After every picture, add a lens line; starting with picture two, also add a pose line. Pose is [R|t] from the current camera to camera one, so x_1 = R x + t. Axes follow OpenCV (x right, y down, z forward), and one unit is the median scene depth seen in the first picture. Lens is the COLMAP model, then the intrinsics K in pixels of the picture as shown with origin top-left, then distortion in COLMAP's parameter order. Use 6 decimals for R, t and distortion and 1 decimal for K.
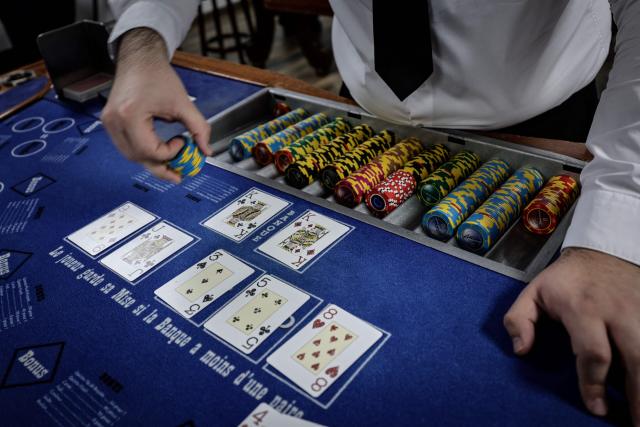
lens RADIAL K [[540.2, 0, 320.0], [0, 540.2, 213.5], [0, 0, 1]] dist [0.006766, 0.002433]
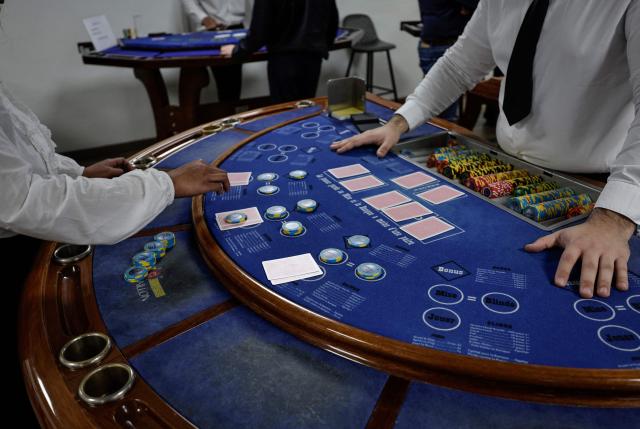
lens RADIAL K [[540.2, 0, 320.0], [0, 540.2, 214.5], [0, 0, 1]] dist [0.006766, 0.002433]
pose [[0.910094, 0.237265, -0.339758, 0.259299], [-0.284495, 0.953864, -0.095948, 0.429211], [0.301317, 0.183981, 0.935606, -0.940052]]
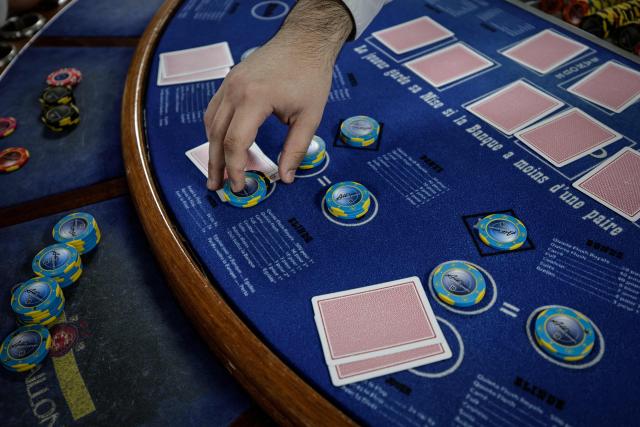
lens RADIAL K [[540.2, 0, 320.0], [0, 540.2, 213.5], [0, 0, 1]] dist [0.006766, 0.002433]
pose [[0.949424, 0.261168, -0.174314, -0.306581], [-0.221488, 0.950533, 0.217783, 0.174429], [0.222569, -0.168160, 0.960305, -0.112540]]
